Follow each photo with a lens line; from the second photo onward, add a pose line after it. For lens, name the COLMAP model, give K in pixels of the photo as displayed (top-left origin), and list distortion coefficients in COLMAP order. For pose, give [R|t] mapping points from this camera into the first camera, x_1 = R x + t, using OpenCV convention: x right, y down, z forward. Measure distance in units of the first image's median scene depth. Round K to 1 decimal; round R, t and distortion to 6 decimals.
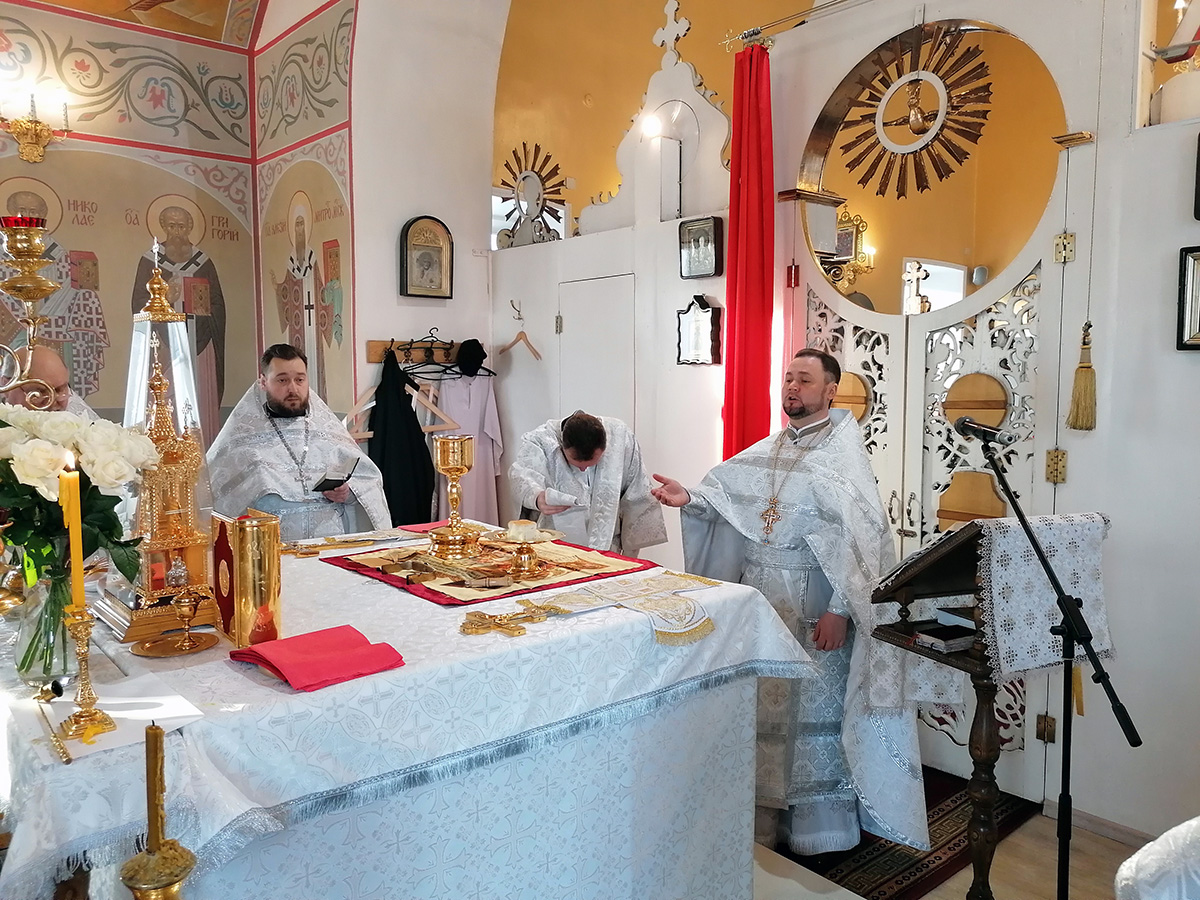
lens RADIAL K [[892.9, 0, 596.3], [0, 892.9, 447.5], [0, 0, 1]] dist [0.097492, -0.132302]
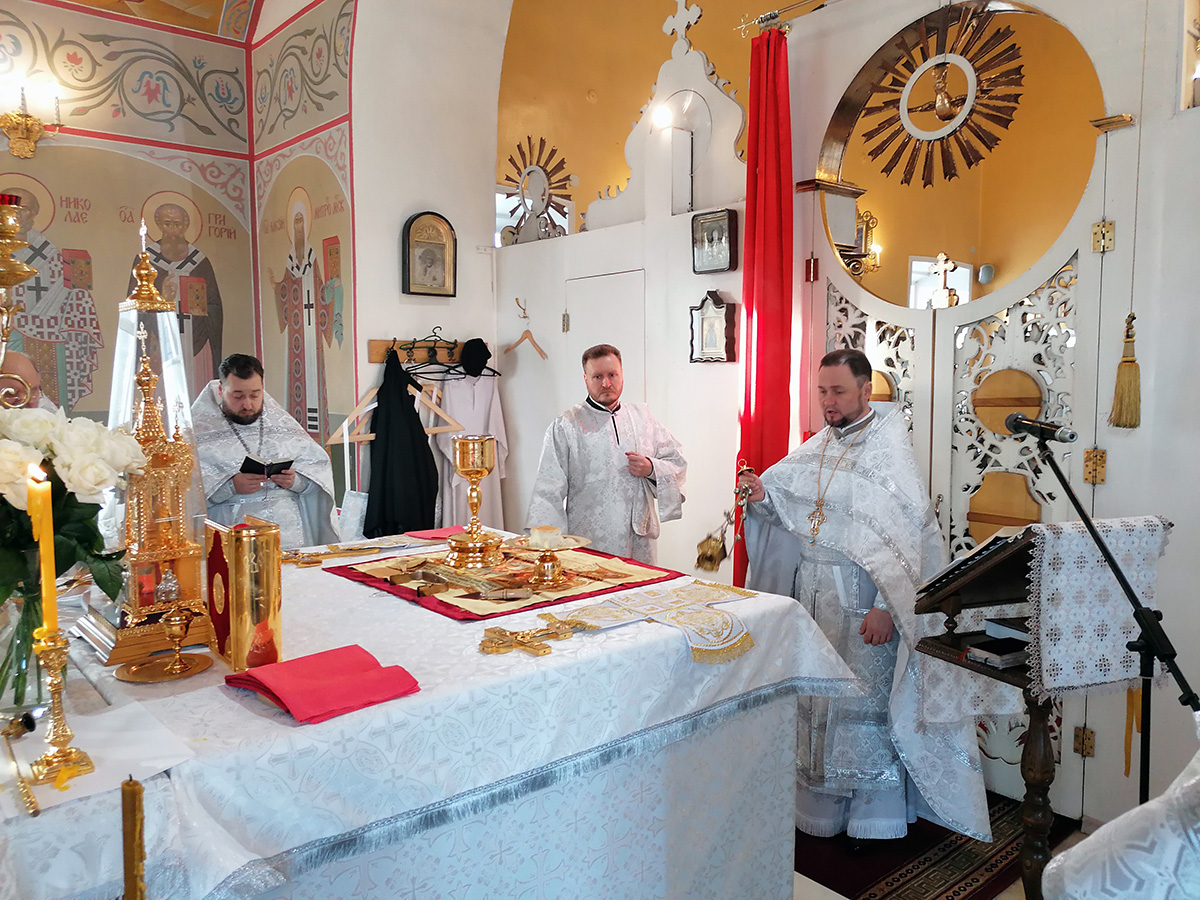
lens RADIAL K [[891.7, 0, 596.3], [0, 891.7, 447.8], [0, 0, 1]] dist [0.096563, -0.127885]
pose [[0.999990, -0.004156, 0.001462, -0.010605], [0.004159, 0.999989, -0.002312, 0.000749], [-0.001452, 0.002318, 0.999996, 0.029228]]
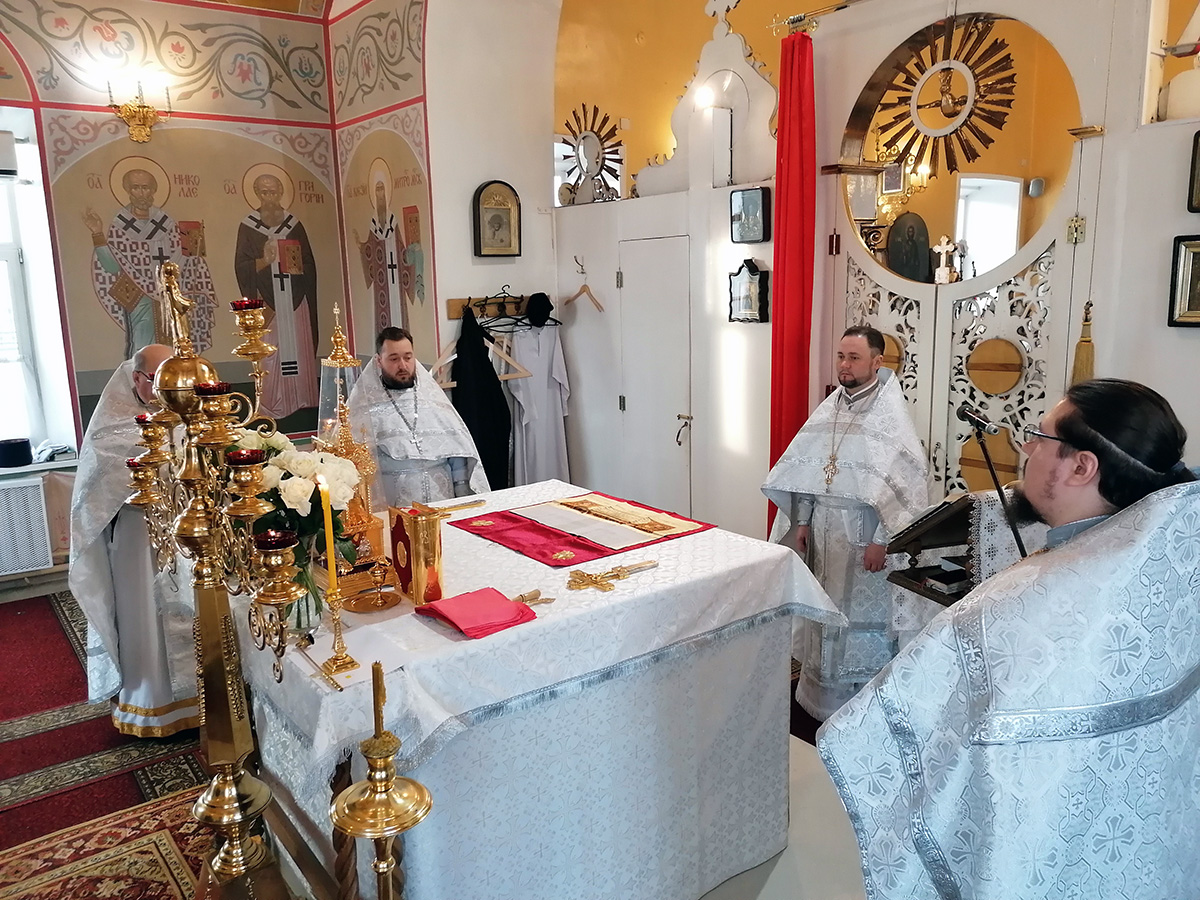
lens RADIAL K [[891.7, 0, 596.3], [0, 891.7, 447.8], [0, 0, 1]] dist [0.096563, -0.127885]
pose [[0.998102, -0.015345, -0.059647, -0.008106], [0.021572, 0.994218, 0.105191, -0.048497], [0.057688, -0.106278, 0.992662, -0.103655]]
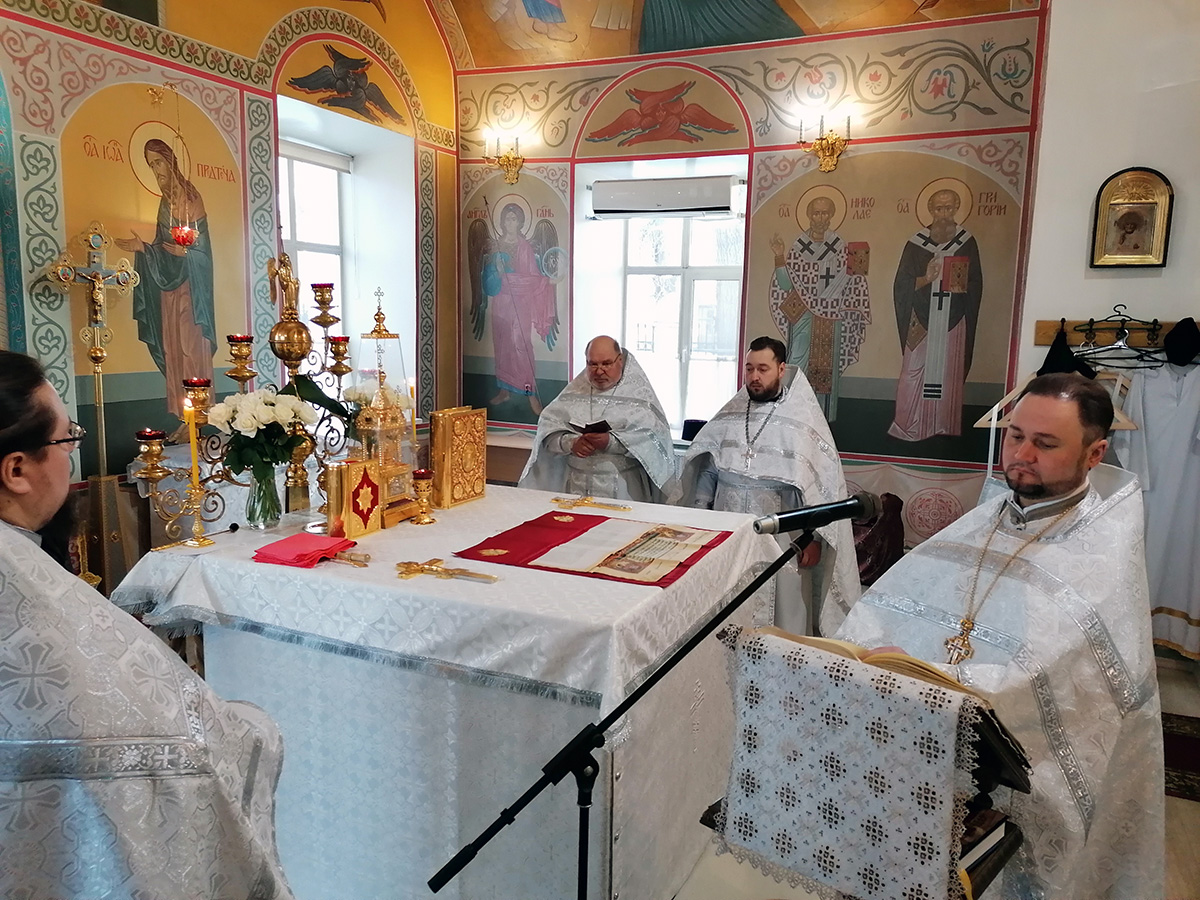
lens RADIAL K [[886.3, 0, 600.0], [0, 886.3, 450.0], [0, 0, 1]] dist [0.106393, -0.126870]
pose [[0.423166, 0.139889, -0.895188, 0.381064], [-0.091373, 0.989561, 0.111443, -0.050749], [0.901433, 0.034637, 0.431531, 0.216277]]
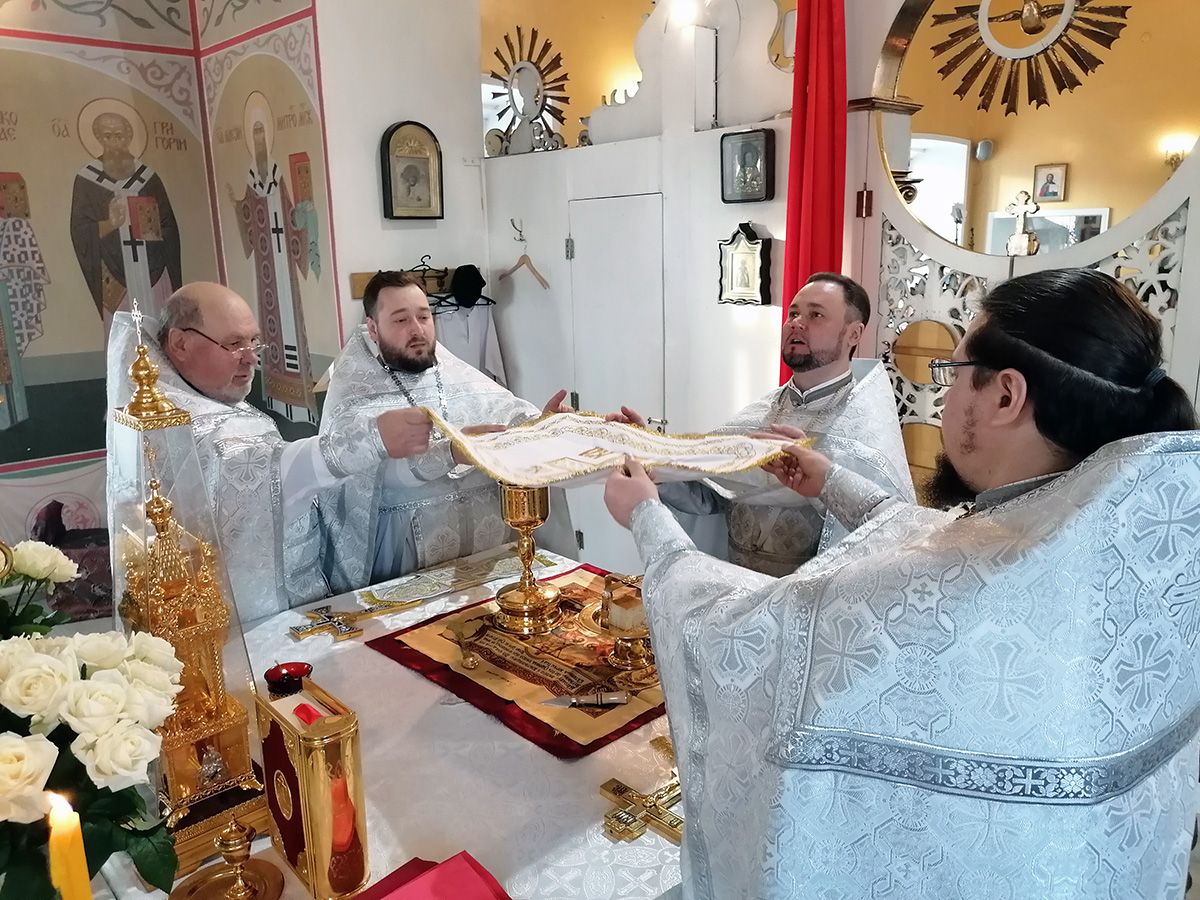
lens RADIAL K [[899.0, 0, 595.0], [0, 899.0, 447.3], [0, 0, 1]] dist [0.077966, -0.102003]
pose [[0.998722, -0.033789, 0.037587, -0.056041], [0.028209, 0.989724, 0.140184, -0.067342], [-0.041937, -0.138944, 0.989412, 0.097484]]
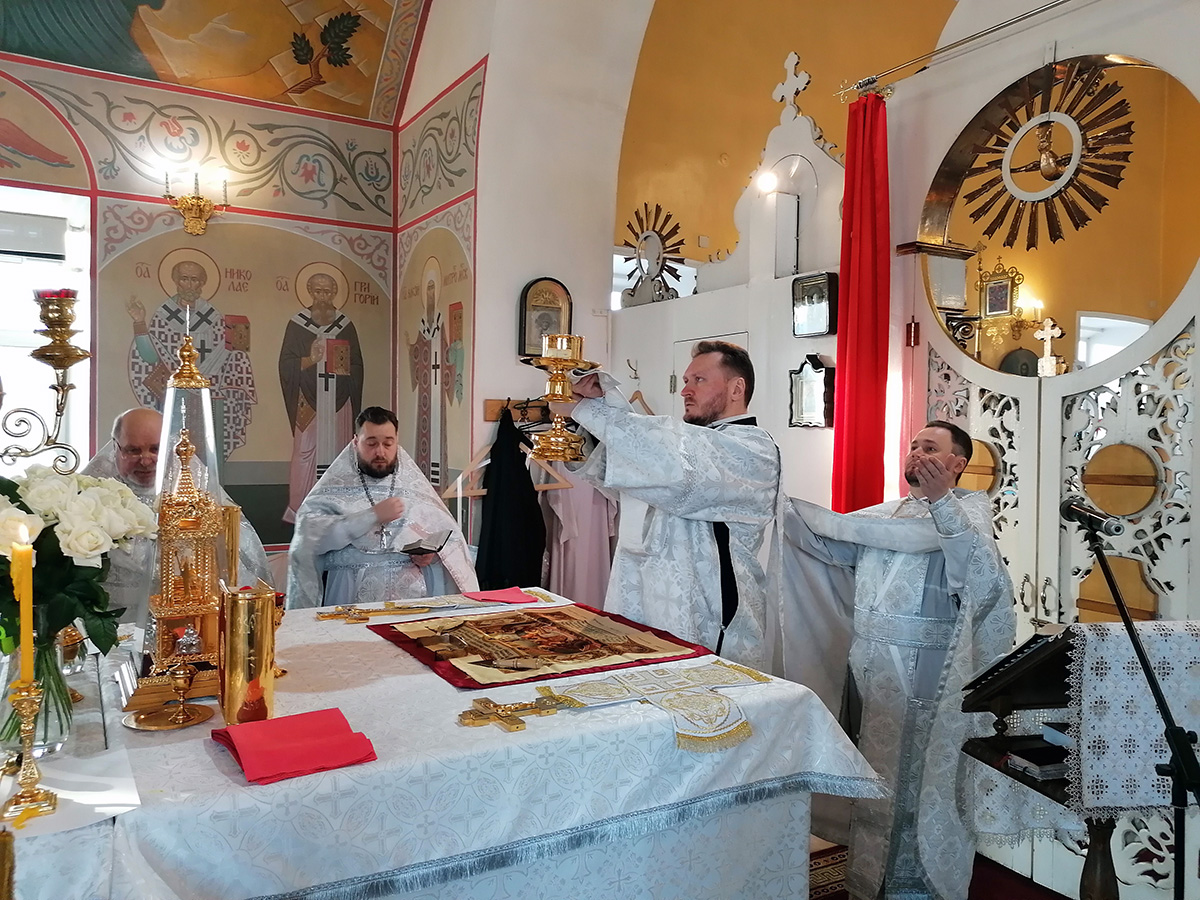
lens RADIAL K [[892.9, 0, 596.3], [0, 892.9, 447.5], [0, 0, 1]] dist [0.097492, -0.132302]
pose [[0.984471, 0.016381, -0.174783, 0.046673], [-0.027051, 0.997901, -0.058841, -0.008343], [0.173453, 0.062656, 0.982847, 0.029616]]
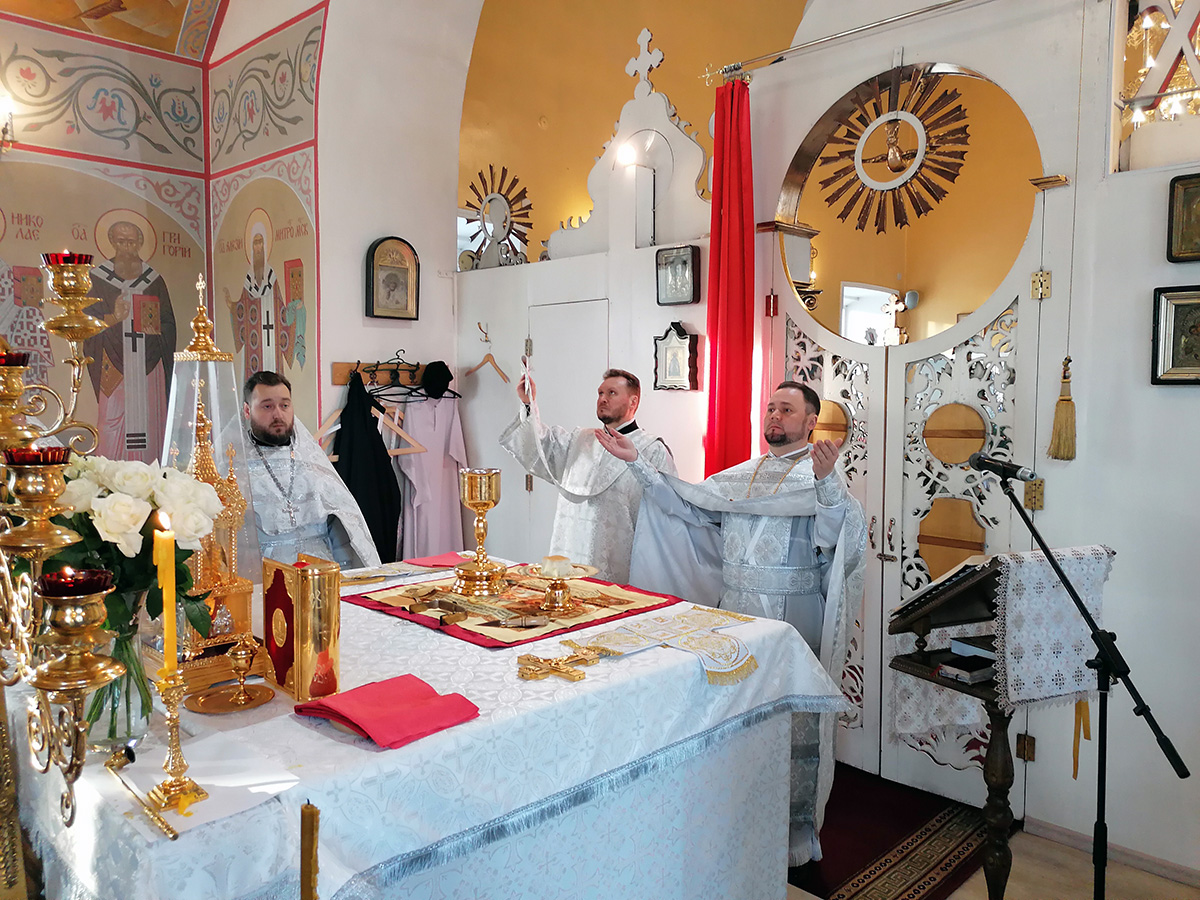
lens RADIAL K [[892.9, 0, 596.3], [0, 892.9, 447.5], [0, 0, 1]] dist [0.097492, -0.132302]
pose [[0.996768, -0.000490, 0.080338, -0.046116], [0.001776, 0.999871, -0.015937, -0.009946], [-0.080320, 0.016028, 0.996640, 0.001733]]
